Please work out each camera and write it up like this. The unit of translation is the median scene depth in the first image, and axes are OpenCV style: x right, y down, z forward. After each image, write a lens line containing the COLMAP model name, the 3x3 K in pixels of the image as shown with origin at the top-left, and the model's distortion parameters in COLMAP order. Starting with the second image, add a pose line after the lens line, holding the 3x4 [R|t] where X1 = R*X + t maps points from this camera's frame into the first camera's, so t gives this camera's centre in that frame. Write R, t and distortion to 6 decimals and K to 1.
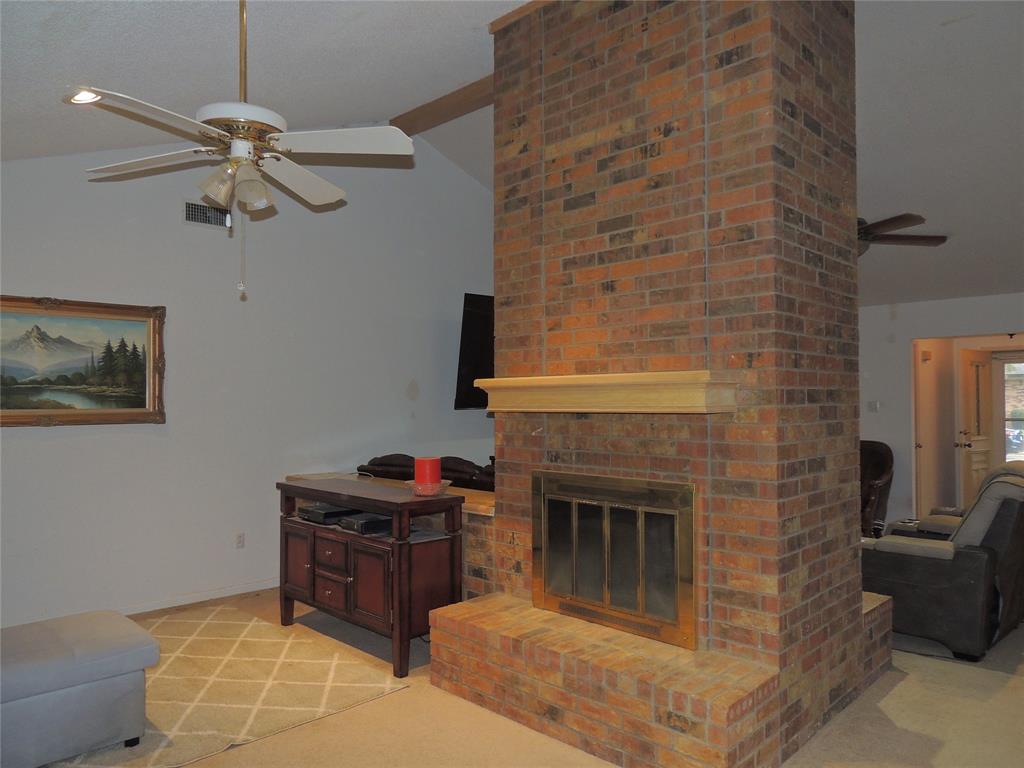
lens RADIAL K [[740.3, 0, 516.0], [0, 740.3, 380.8], [0, 0, 1]] dist [-0.025540, 0.000736]
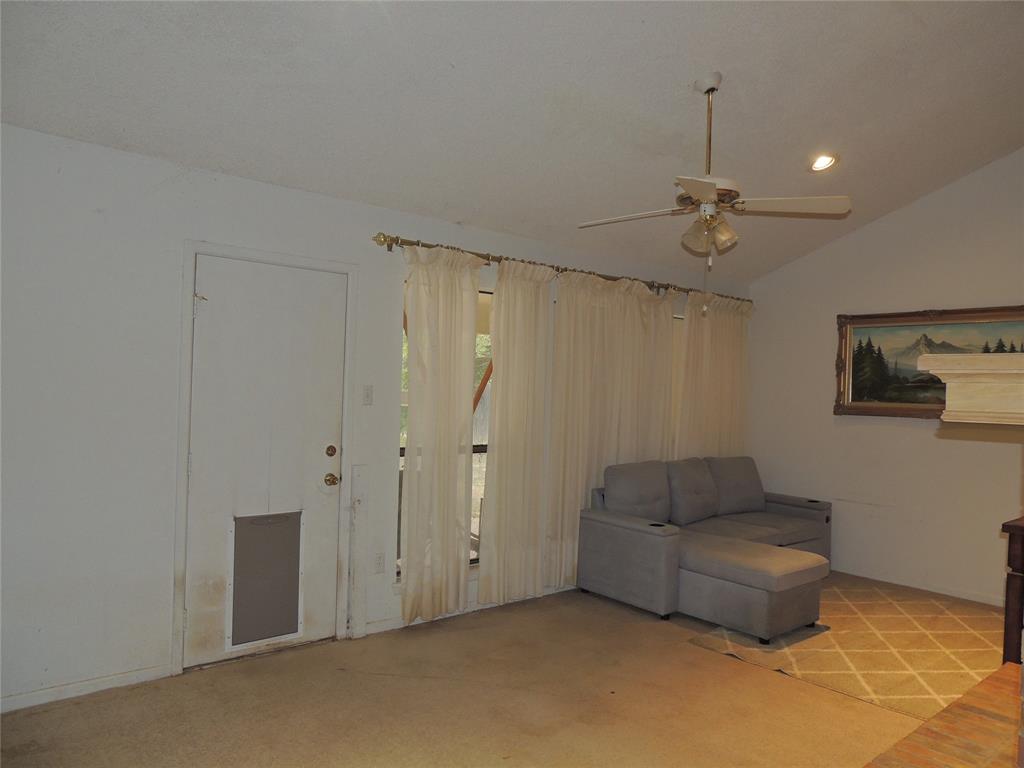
lens RADIAL K [[722.9, 0, 517.1], [0, 722.9, 385.2], [0, 0, 1]] dist [-0.000729, -0.041847]
pose [[-0.088445, 0.000607, -0.996081, 0.734609], [-0.007118, 0.999974, 0.001241, 0.014578], [0.996056, 0.007200, -0.088439, 0.560628]]
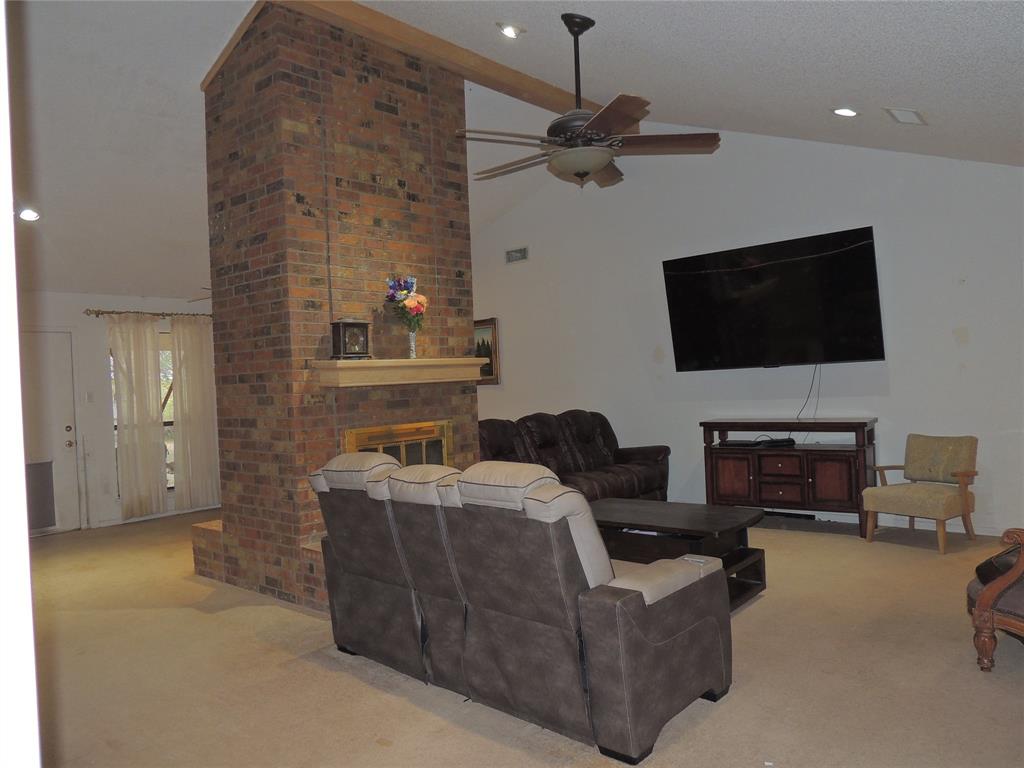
lens RADIAL K [[730.8, 0, 512.0], [0, 730.8, 384.0], [0, 0, 1]] dist [-0.018573, 0.000642]
pose [[0.049213, 0.015944, -0.998661, 1.752155], [0.067052, 0.997564, 0.019230, 0.036021], [0.996535, -0.067909, 0.048024, 1.325029]]
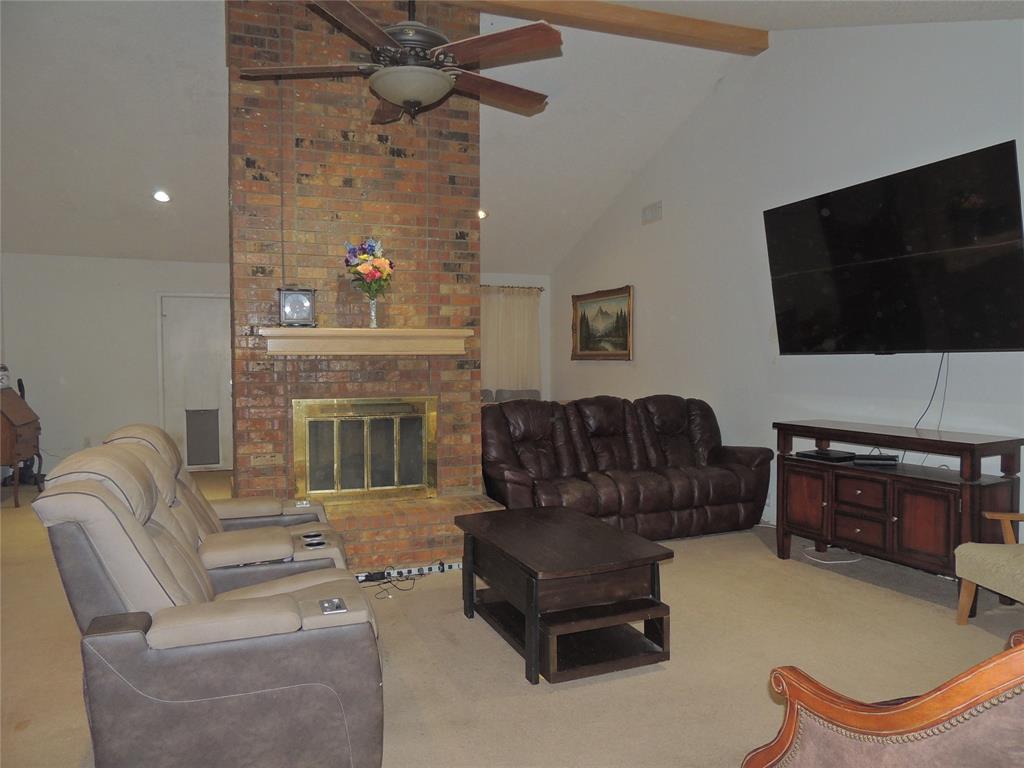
lens RADIAL K [[722.9, 0, 517.1], [0, 722.9, 385.2], [0, 0, 1]] dist [-0.000729, -0.041847]
pose [[-0.415343, 0.047153, -0.908442, 1.411169], [0.026891, 0.998856, 0.039551, 0.059387], [0.909267, -0.008001, -0.416136, 1.981422]]
